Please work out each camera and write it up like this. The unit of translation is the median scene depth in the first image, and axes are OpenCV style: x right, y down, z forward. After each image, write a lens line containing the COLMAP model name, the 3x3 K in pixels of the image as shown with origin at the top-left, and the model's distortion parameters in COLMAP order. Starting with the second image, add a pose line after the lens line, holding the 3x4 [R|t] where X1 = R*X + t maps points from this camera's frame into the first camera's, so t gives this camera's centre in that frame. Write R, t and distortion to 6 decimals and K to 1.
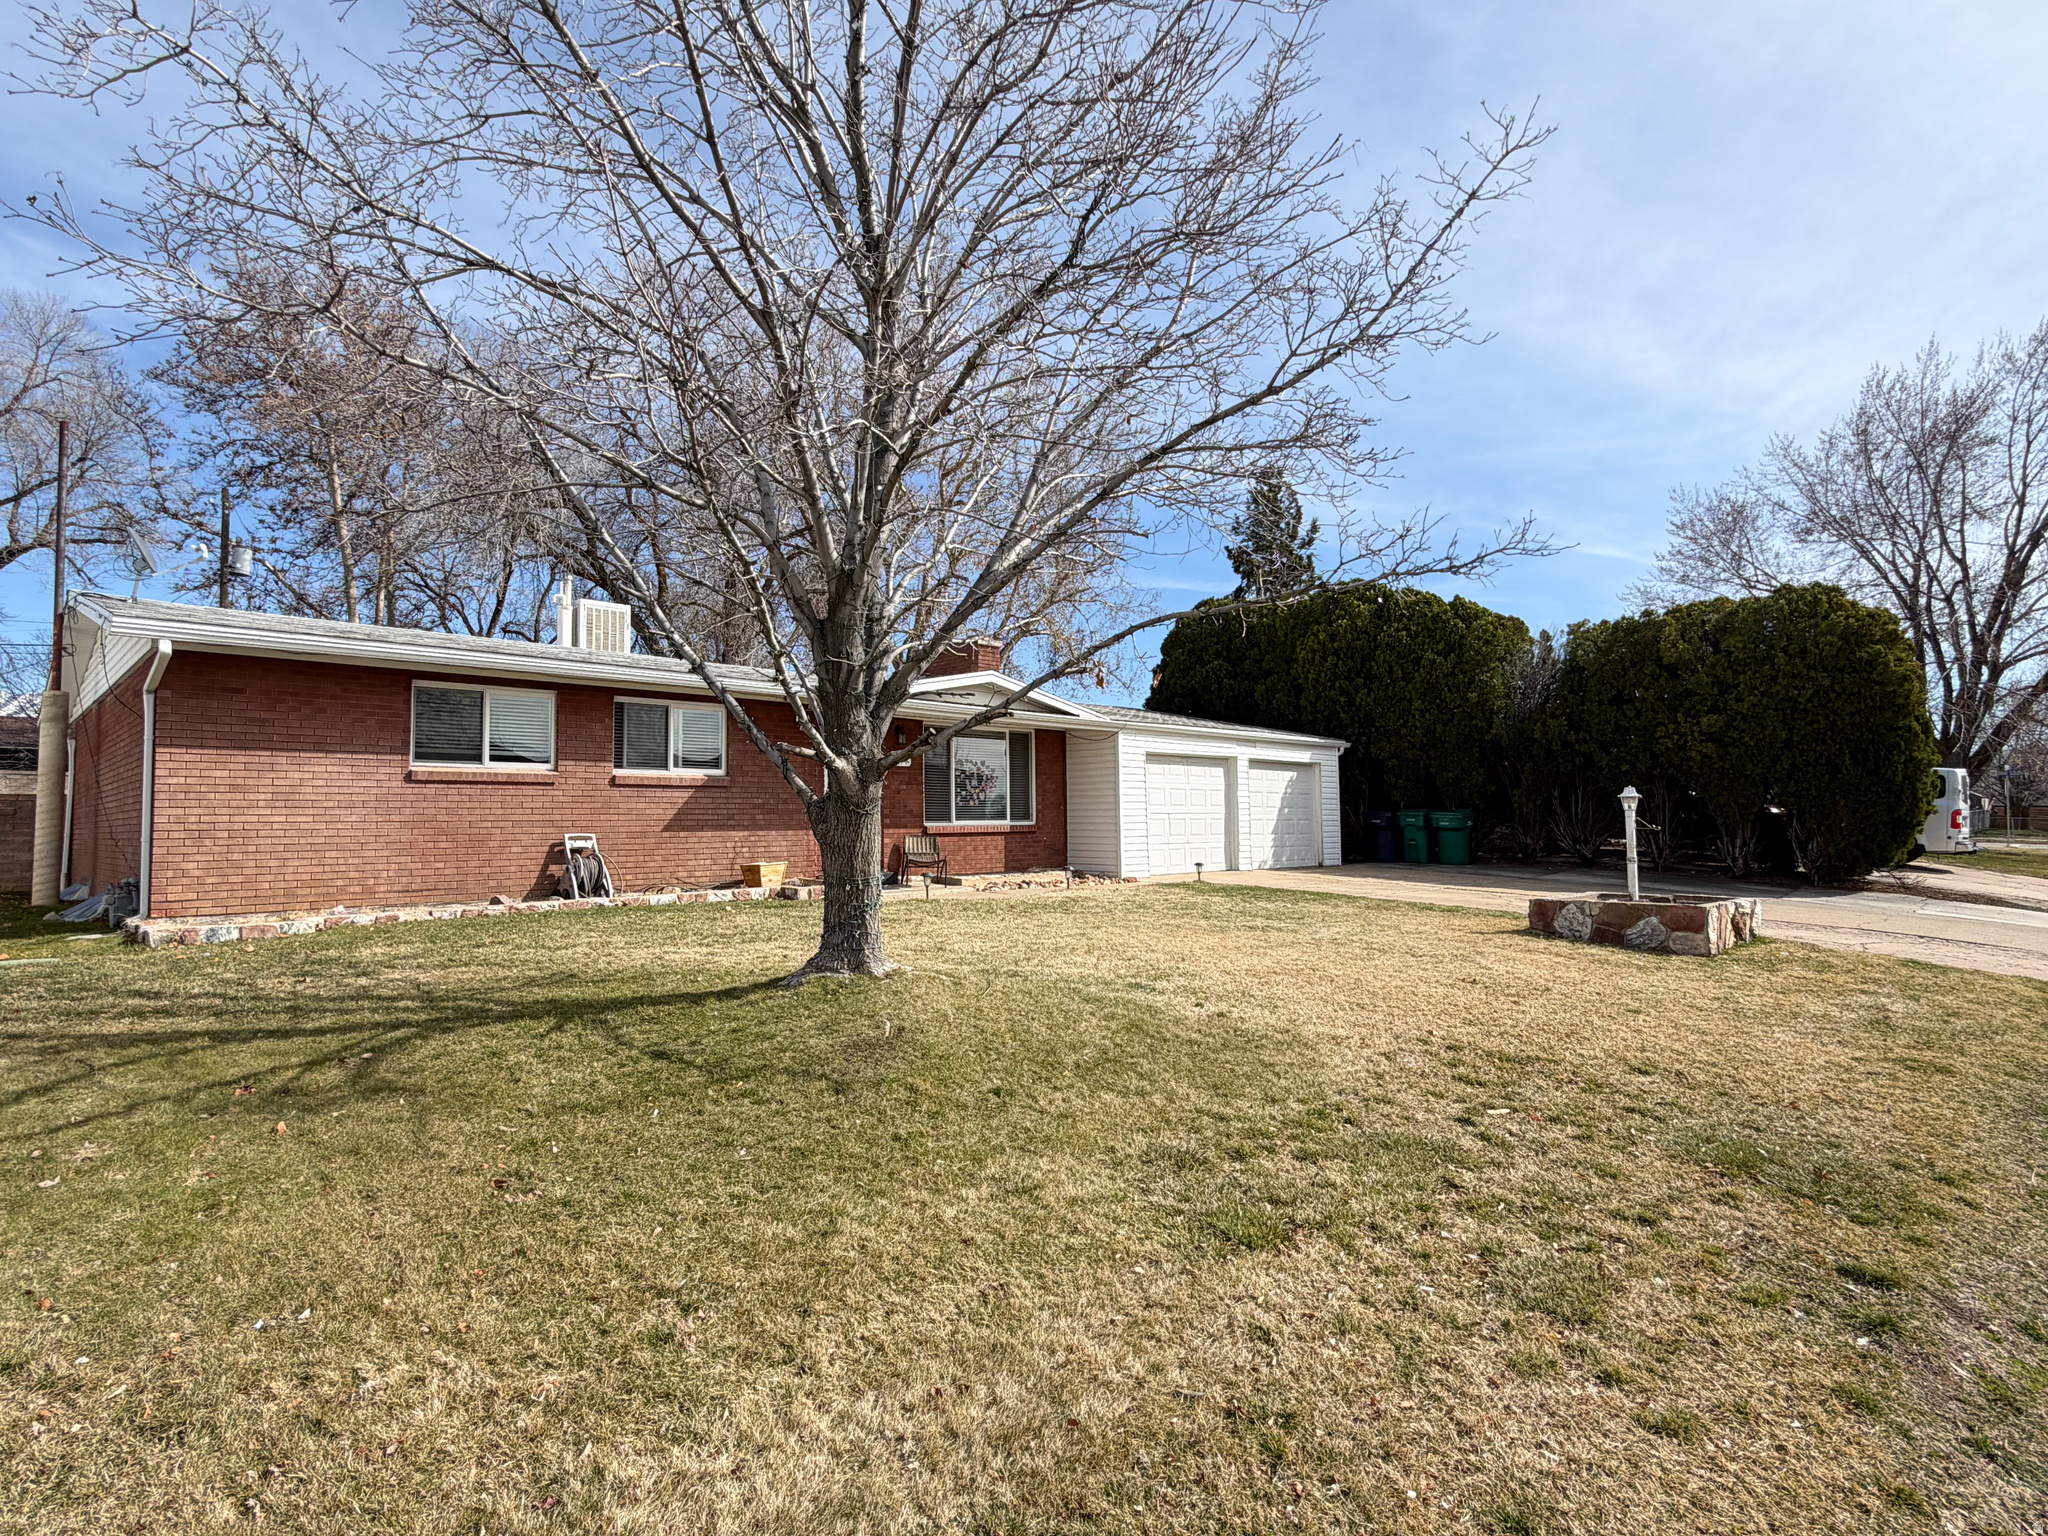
lens RADIAL K [[1096.6, 0, 1024.0], [0, 1096.6, 768.0], [0, 0, 1]] dist [0.004413, 0.000438]
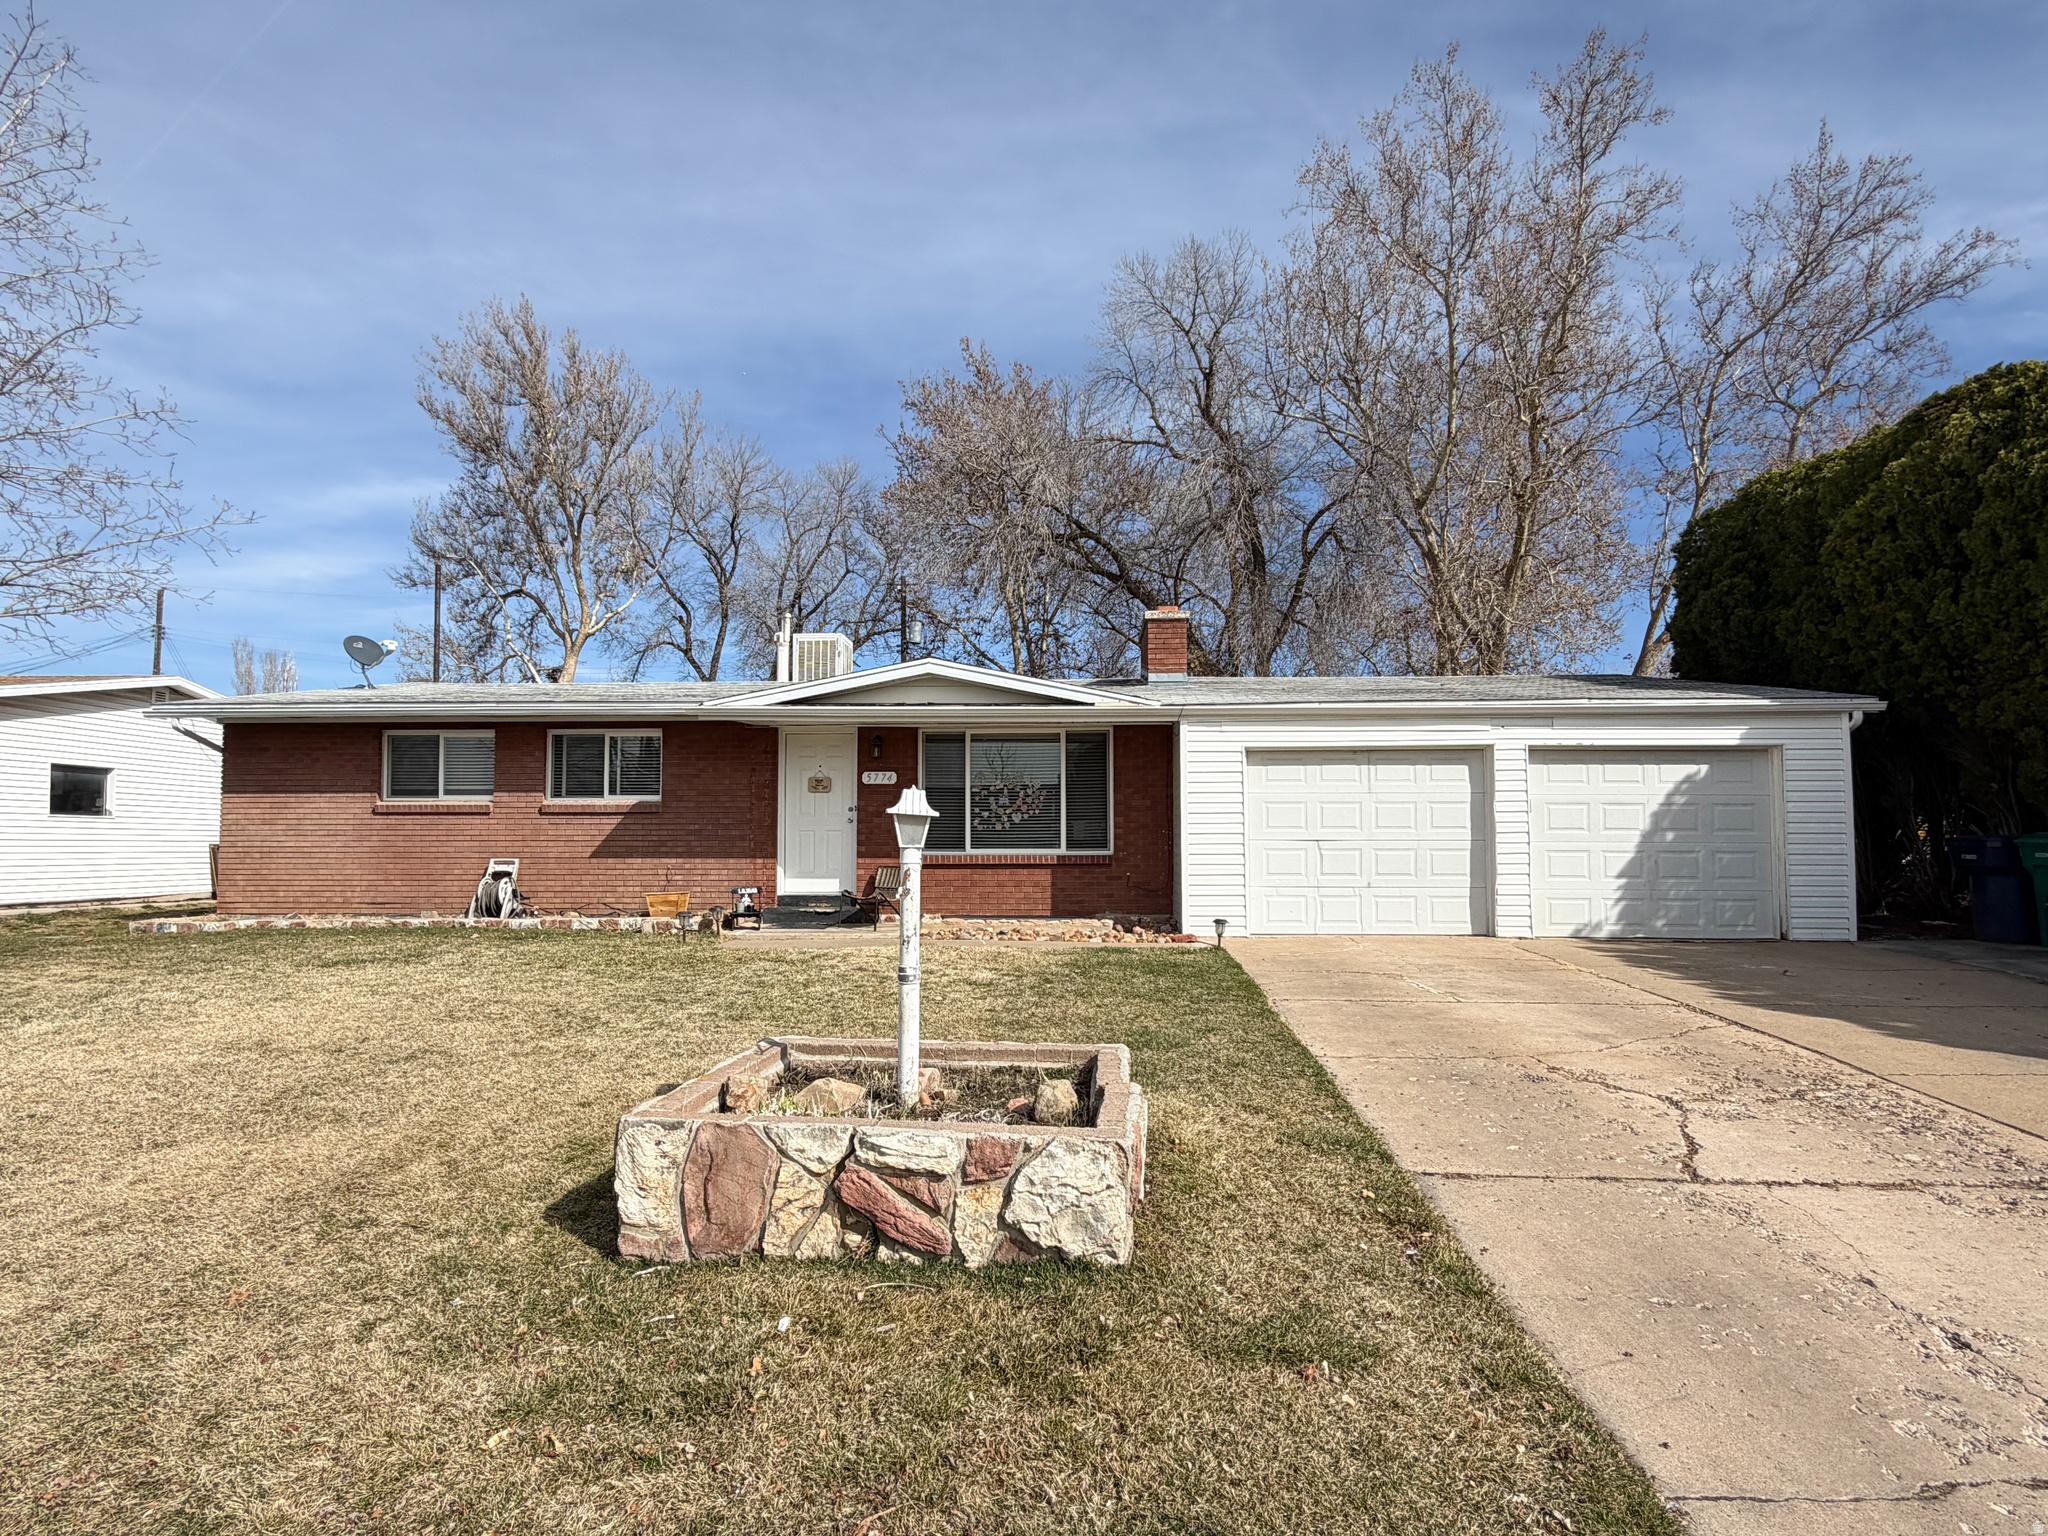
lens RADIAL K [[1096.6, 0, 1024.0], [0, 1096.6, 768.0], [0, 0, 1]] dist [0.004413, 0.000438]
pose [[0.656767, -0.041721, -0.752939, 0.571593], [0.032175, 0.999109, -0.027296, 0.012233], [0.753407, -0.006299, 0.657524, 0.501073]]
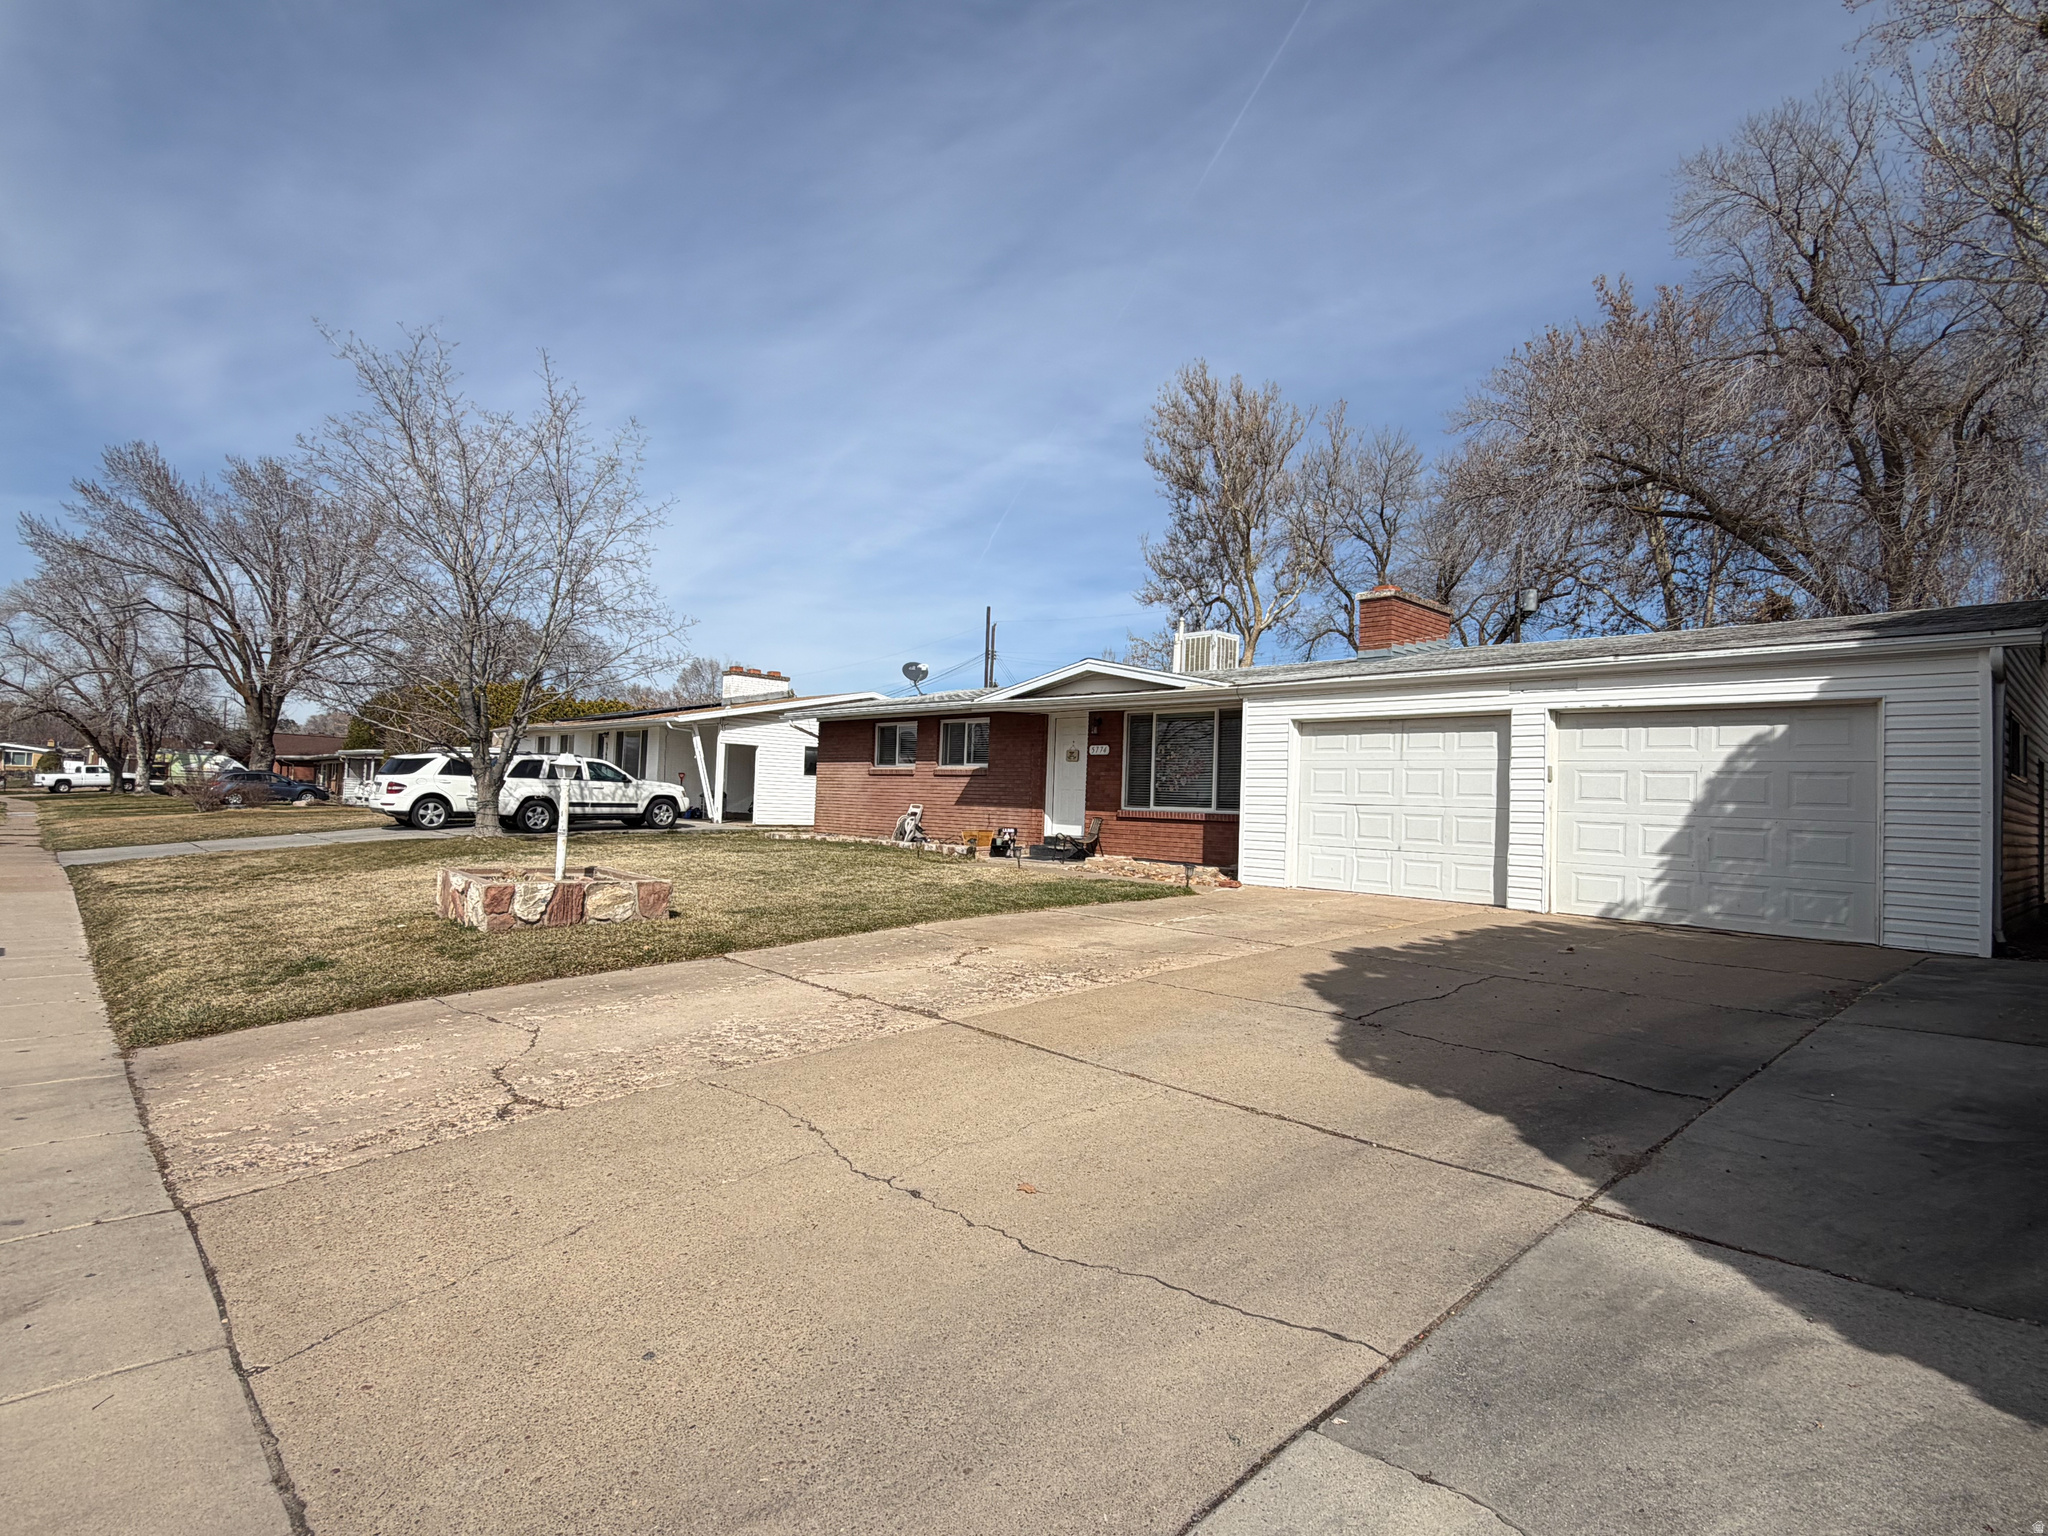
lens RADIAL K [[1044.0, 0, 1024.0], [0, 1044.0, 768.0], [0, 0, 1]] dist [-0.000856, -0.000205]
pose [[-0.039057, -0.022214, -0.998990, 0.903941], [0.019610, 0.999543, -0.022993, 0.033258], [0.999045, -0.020489, -0.038604, 0.919324]]
